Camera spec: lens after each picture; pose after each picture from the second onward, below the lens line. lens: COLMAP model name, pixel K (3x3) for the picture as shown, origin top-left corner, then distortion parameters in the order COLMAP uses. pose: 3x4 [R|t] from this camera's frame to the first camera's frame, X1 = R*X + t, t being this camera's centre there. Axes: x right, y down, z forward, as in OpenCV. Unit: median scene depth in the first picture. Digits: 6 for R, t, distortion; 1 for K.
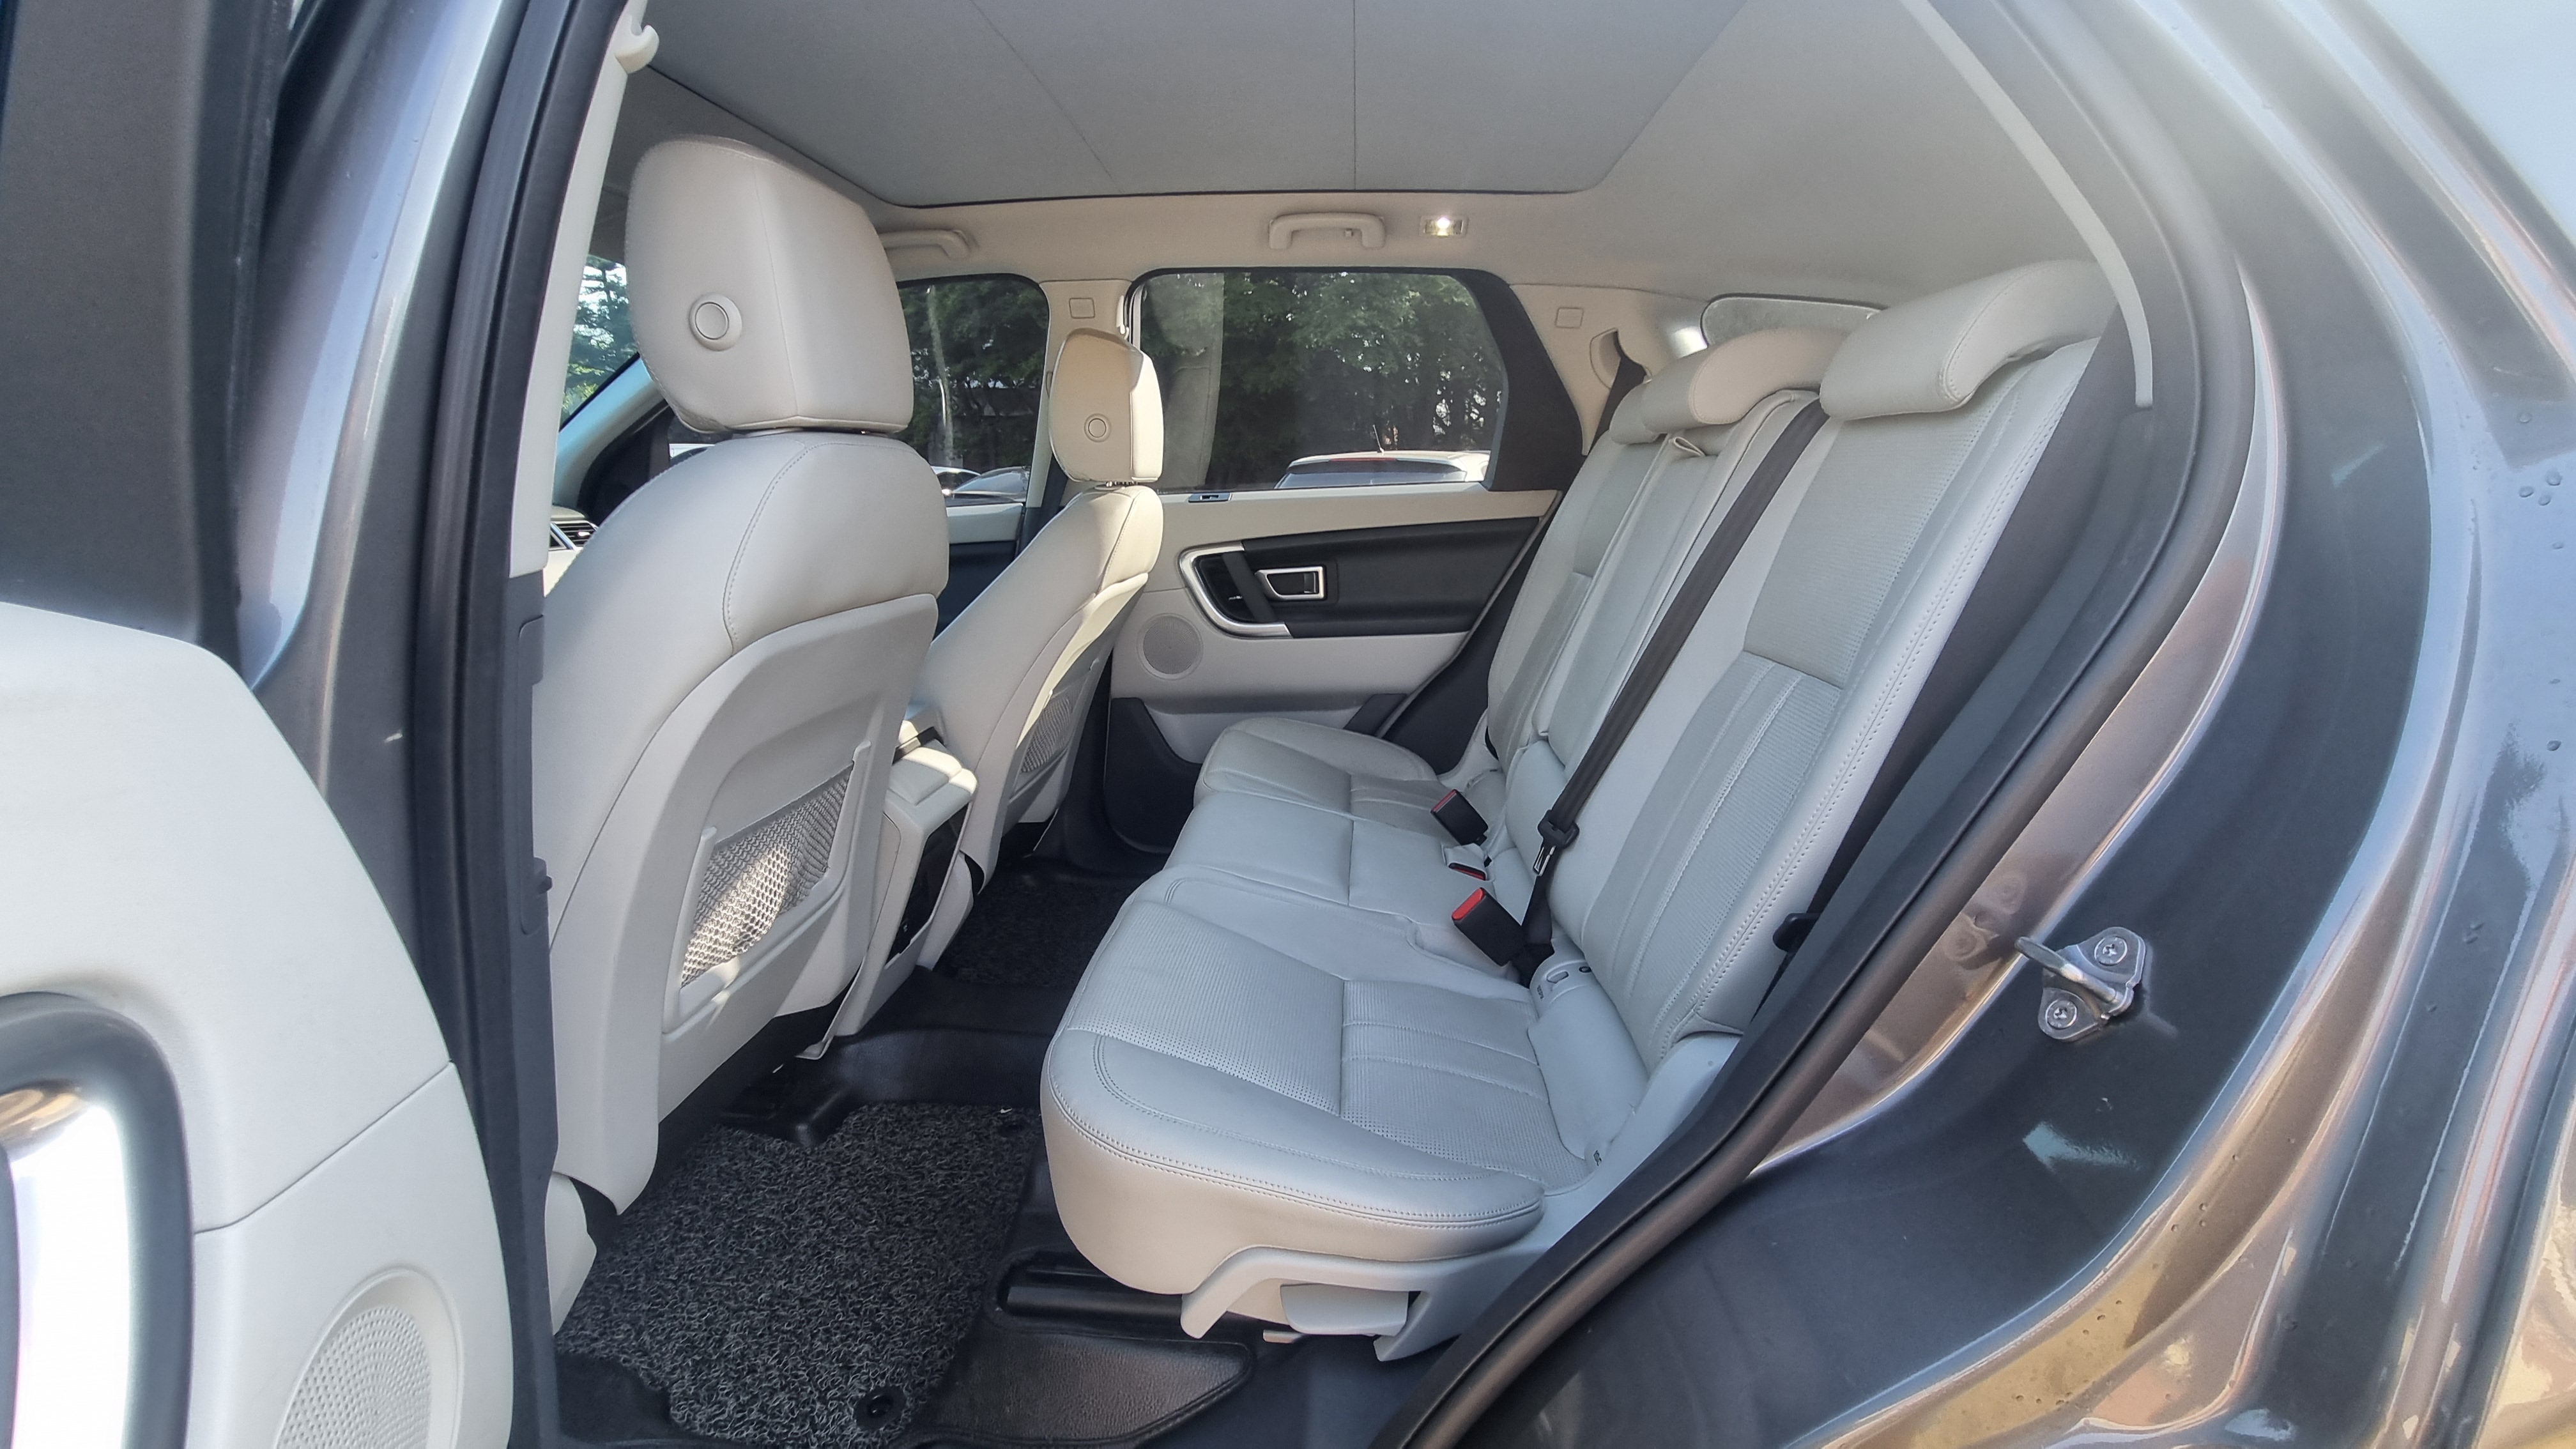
lens RADIAL K [[1055.2, 0, 1264.6], [0, 1055.2, 727.3], [0, 0, 1]] dist [-0.004463, 0.000369]
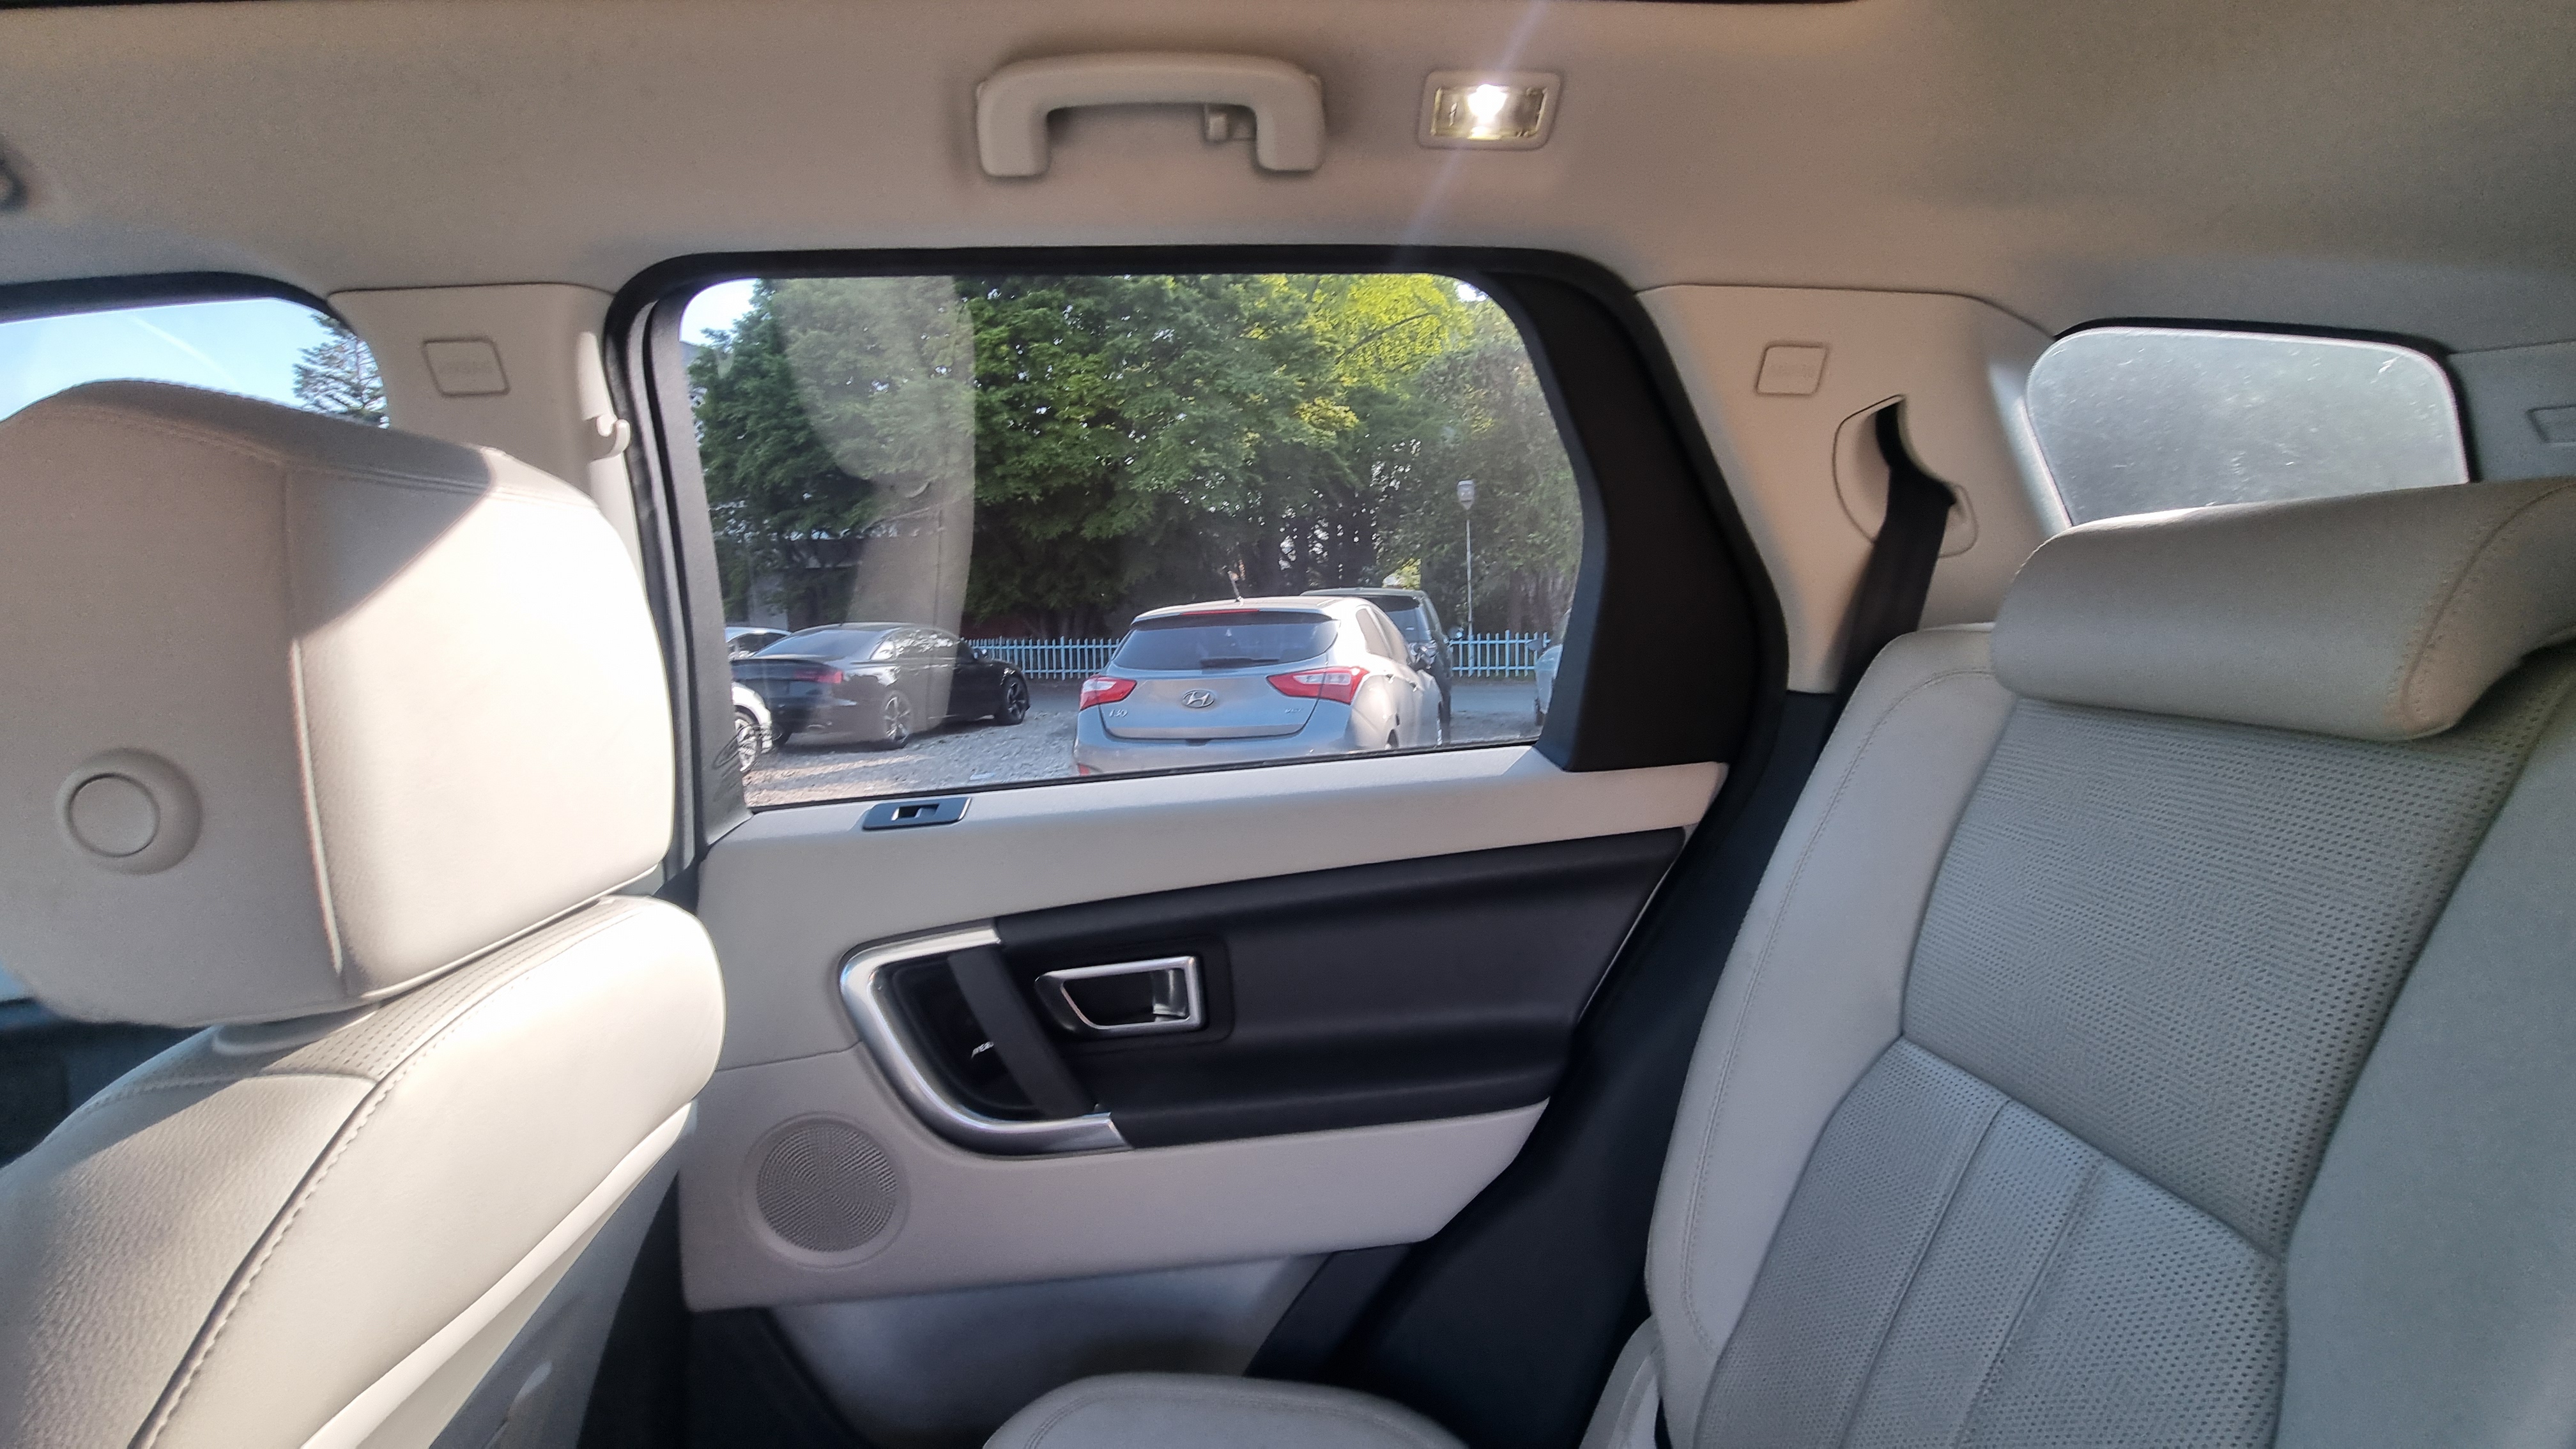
lens RADIAL K [[1055.2, 0, 1255.9], [0, 1055.2, 720.1], [0, 0, 1]] dist [-0.004463, 0.000369]
pose [[0.990560, -0.052771, 0.126515, 0.009126], [0.068800, 0.989657, -0.125879, -0.056263], [-0.118563, 0.133395, 0.983945, 0.164867]]
